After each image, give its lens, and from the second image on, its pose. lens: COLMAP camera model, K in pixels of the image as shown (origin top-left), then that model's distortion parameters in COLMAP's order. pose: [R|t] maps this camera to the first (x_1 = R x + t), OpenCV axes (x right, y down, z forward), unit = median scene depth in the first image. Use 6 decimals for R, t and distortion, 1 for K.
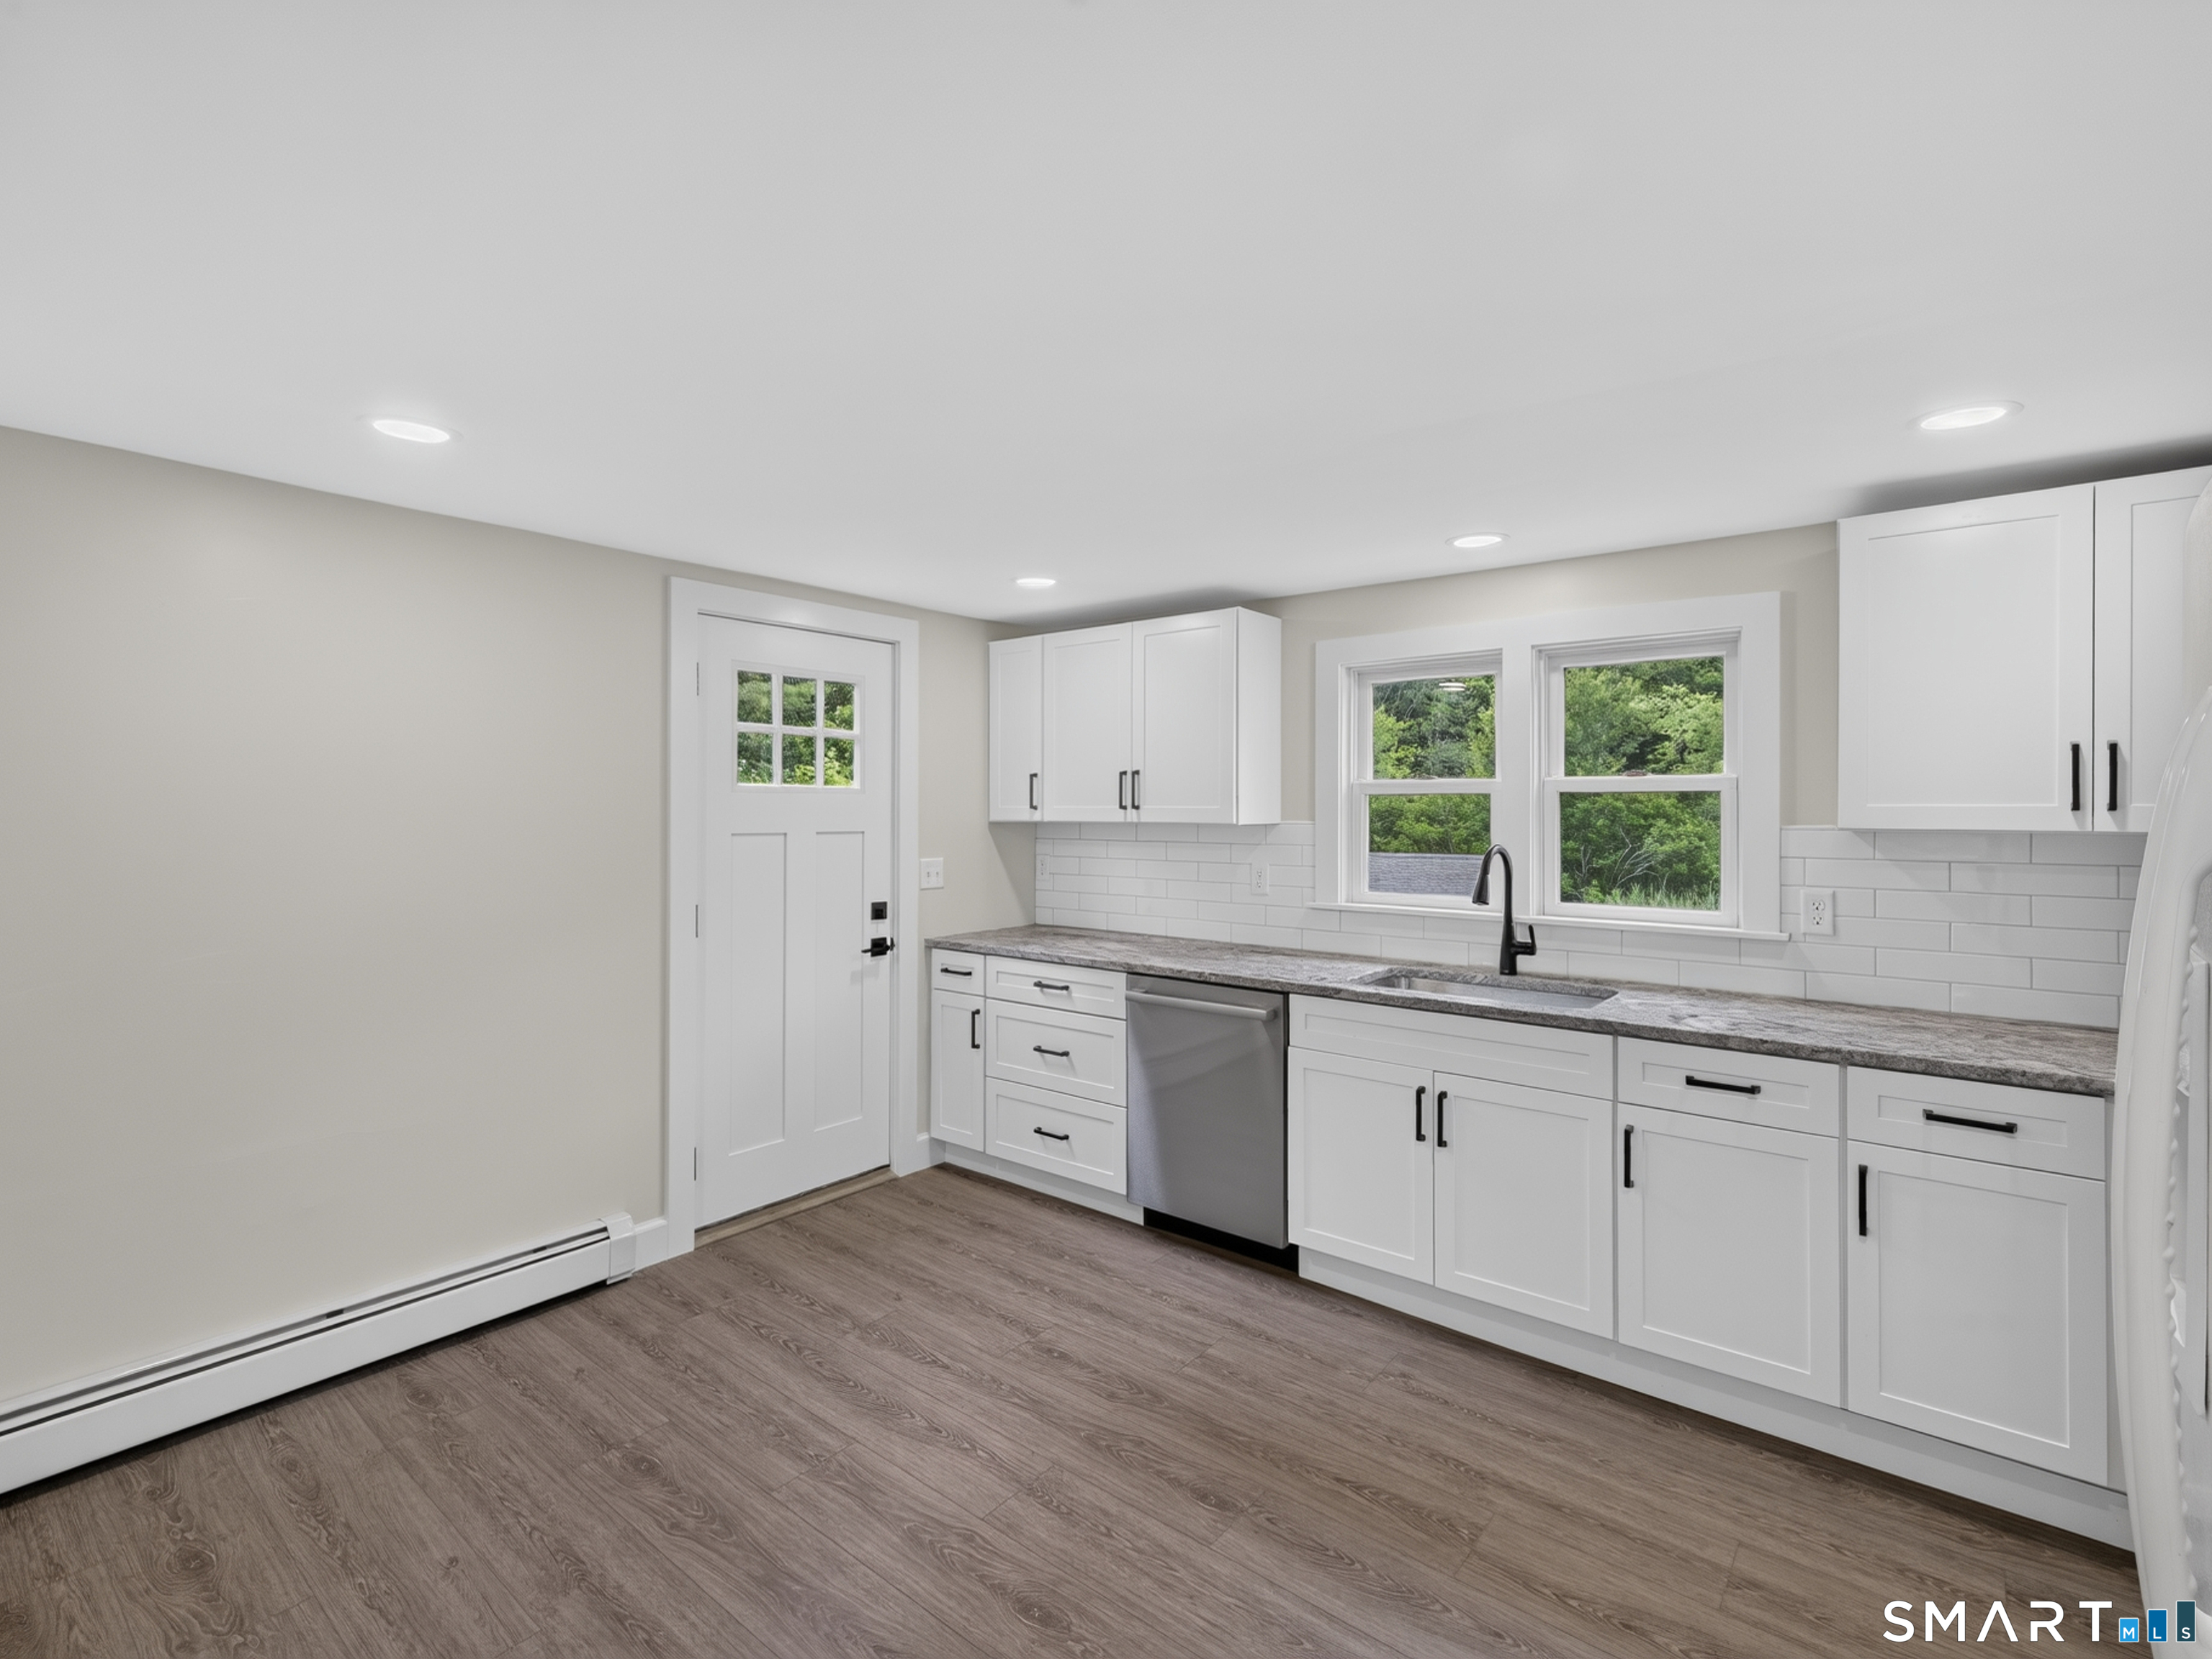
lens RADIAL K [[1045.3, 0, 1118.2], [0, 1045.3, 801.4], [0, 0, 1]] dist [0.006258, -0.001527]
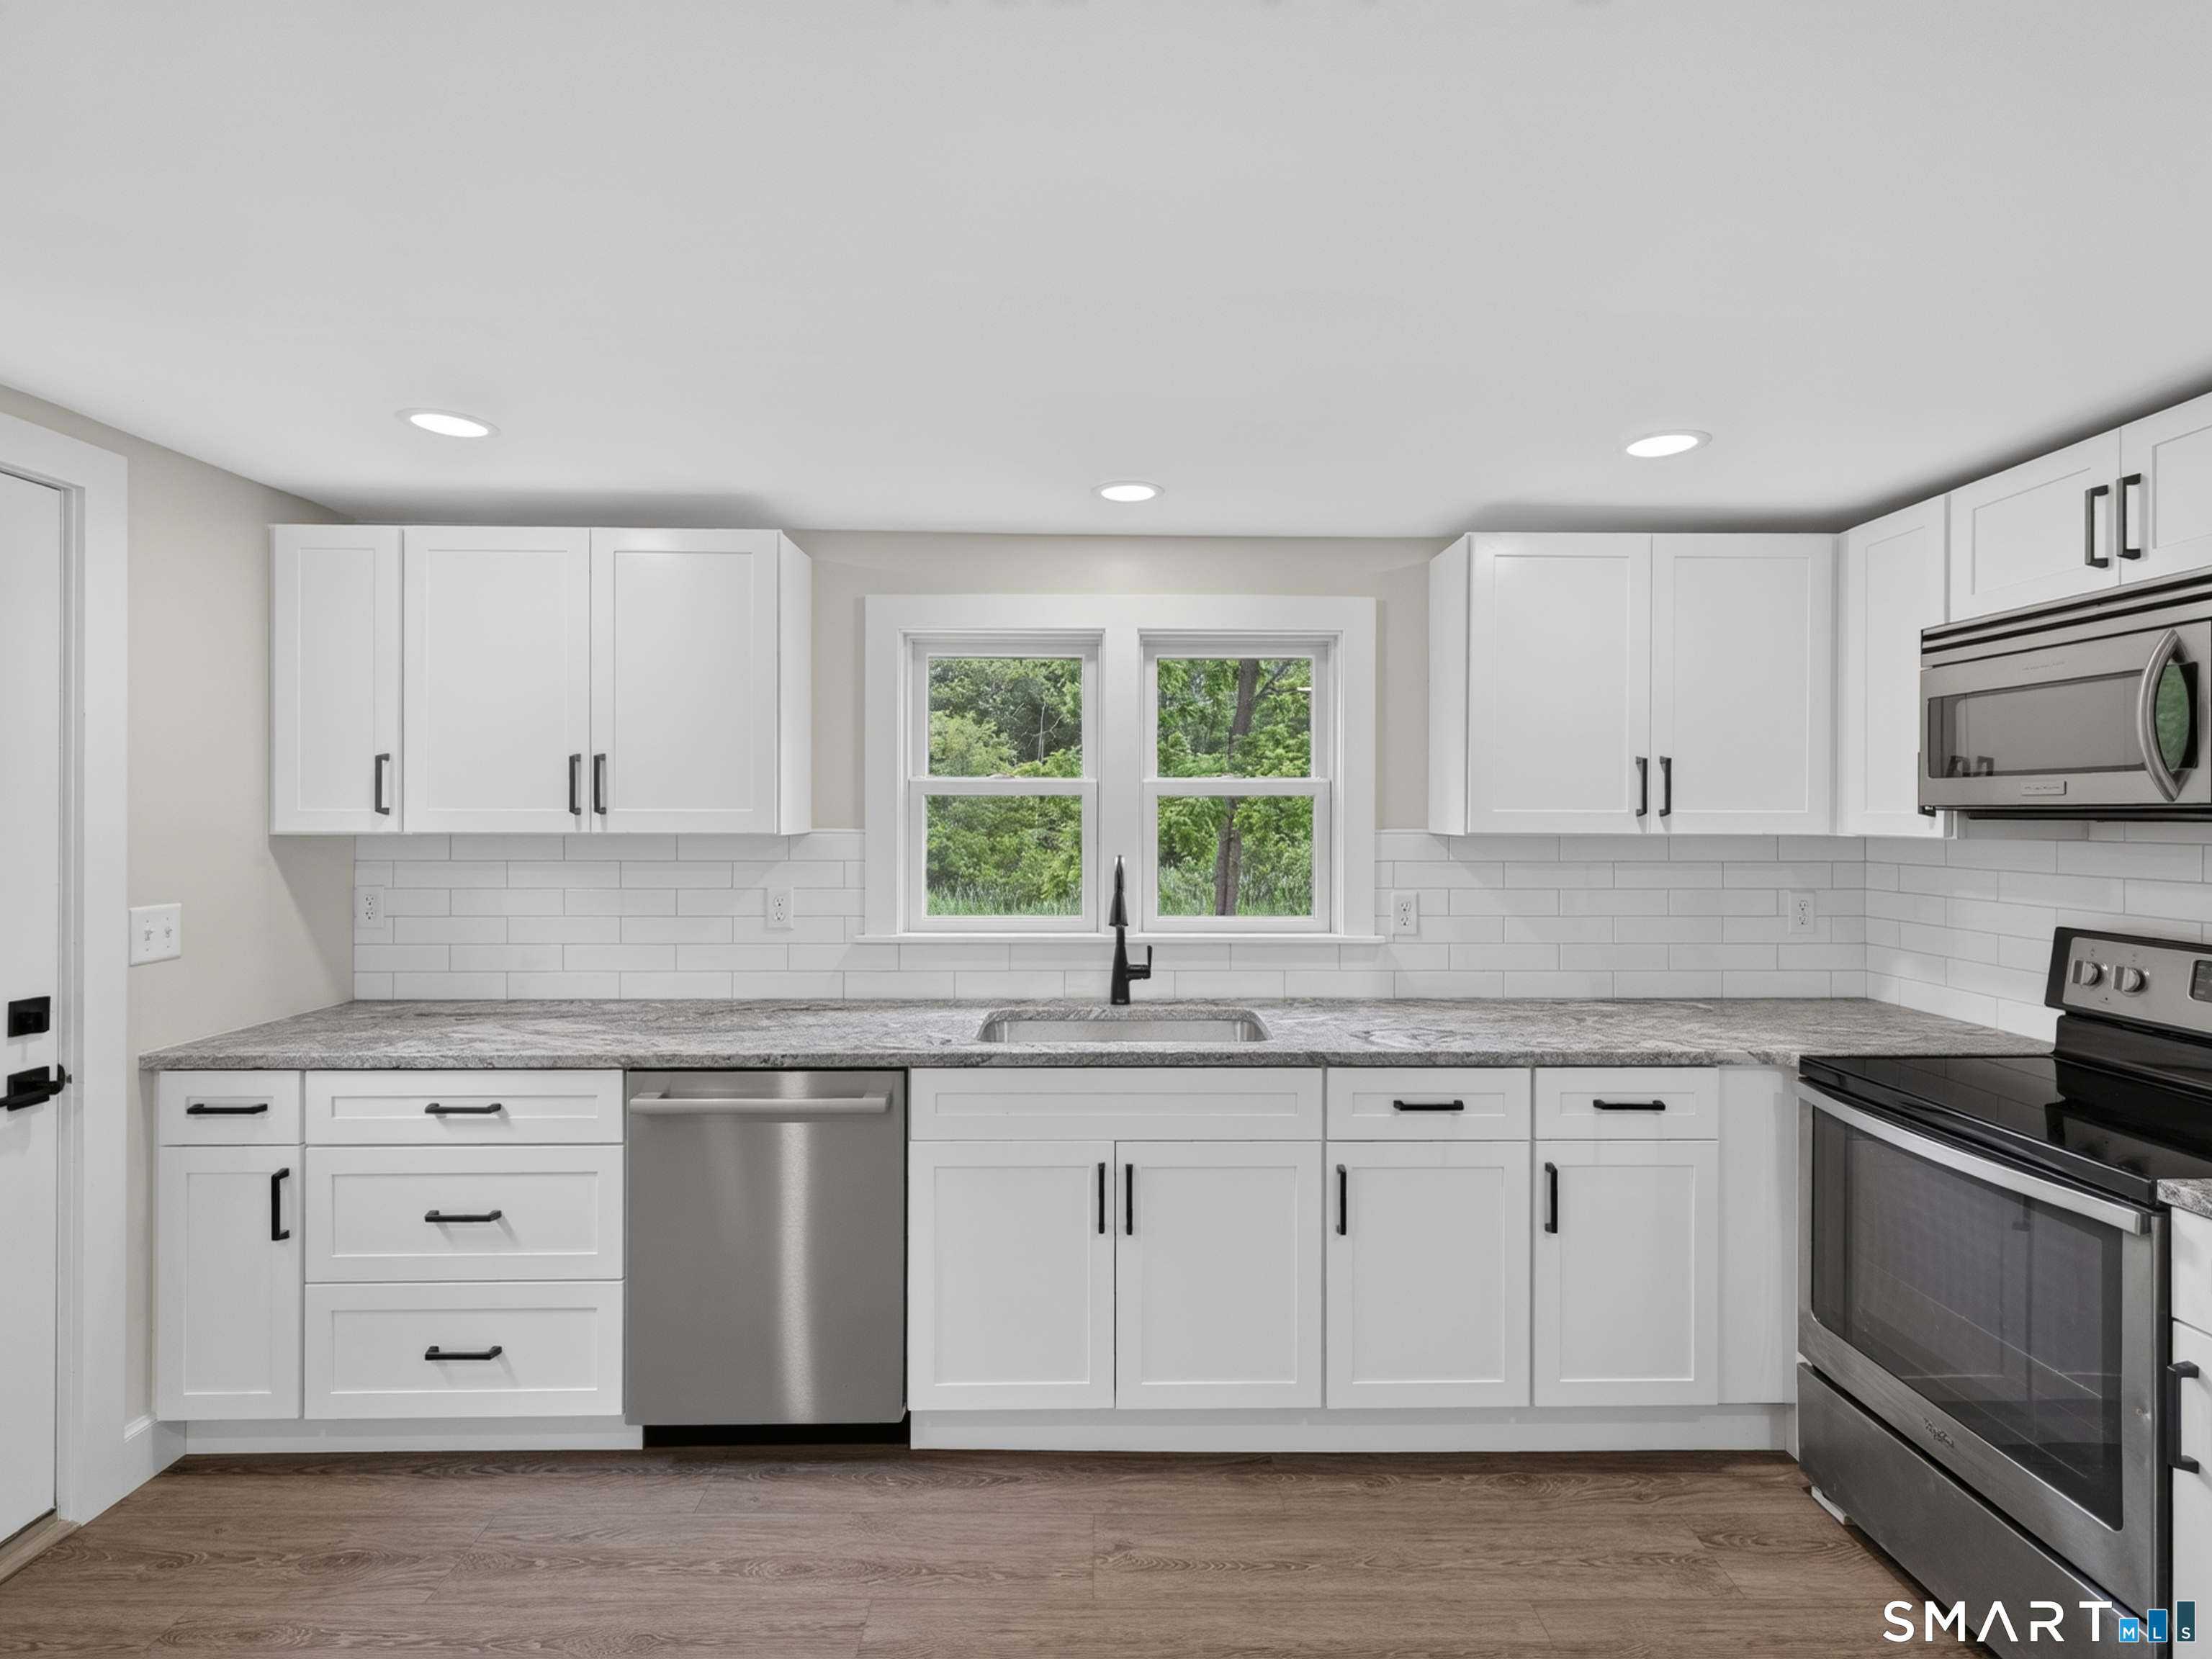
lens RADIAL K [[1043.4, 0, 1109.3], [0, 1043.4, 813.9], [0, 0, 1]] dist [0.007139, -0.001215]
pose [[0.767714, -0.001466, 0.640790, -0.179931], [-0.005233, 0.999950, 0.008557, 0.000110], [-0.640771, -0.009922, 0.767668, 0.329541]]
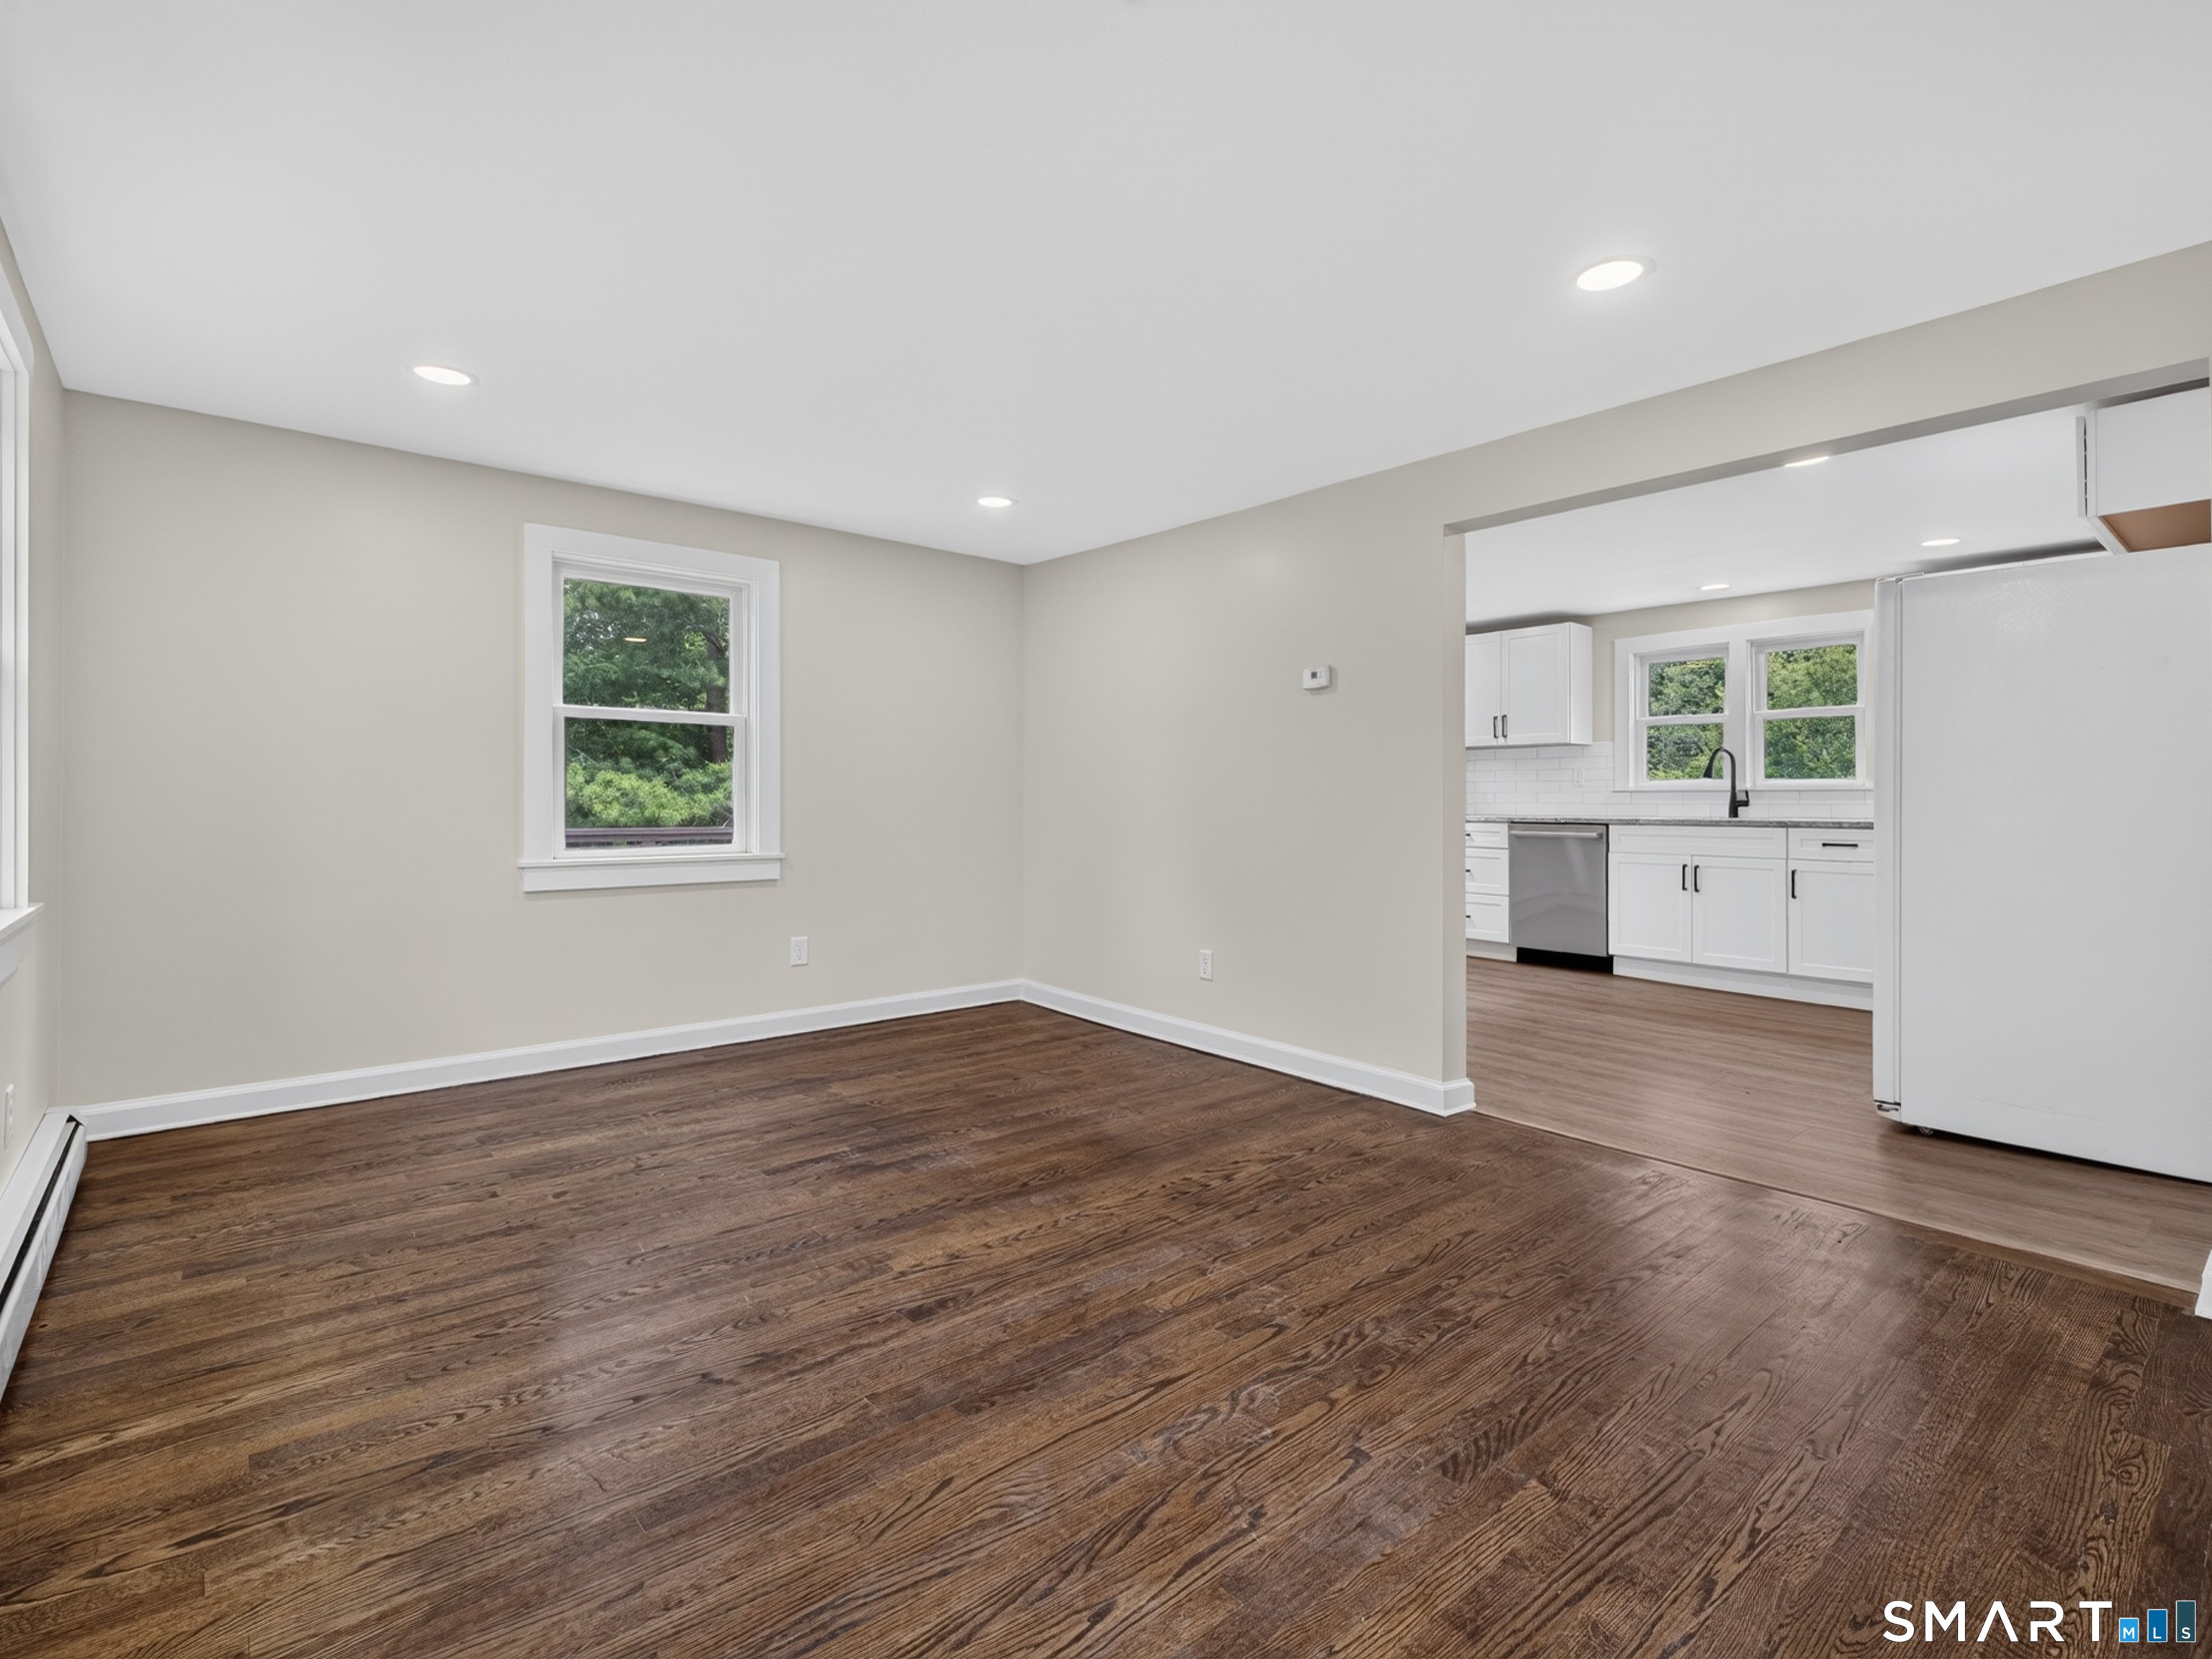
lens RADIAL K [[1045.3, 0, 1118.2], [0, 1045.3, 801.4], [0, 0, 1]] dist [0.006258, -0.001527]
pose [[0.983021, 0.000164, -0.183492, -0.343943], [0.001452, 0.999961, 0.008672, 0.113999], [0.183486, -0.008791, 0.982983, -0.984128]]
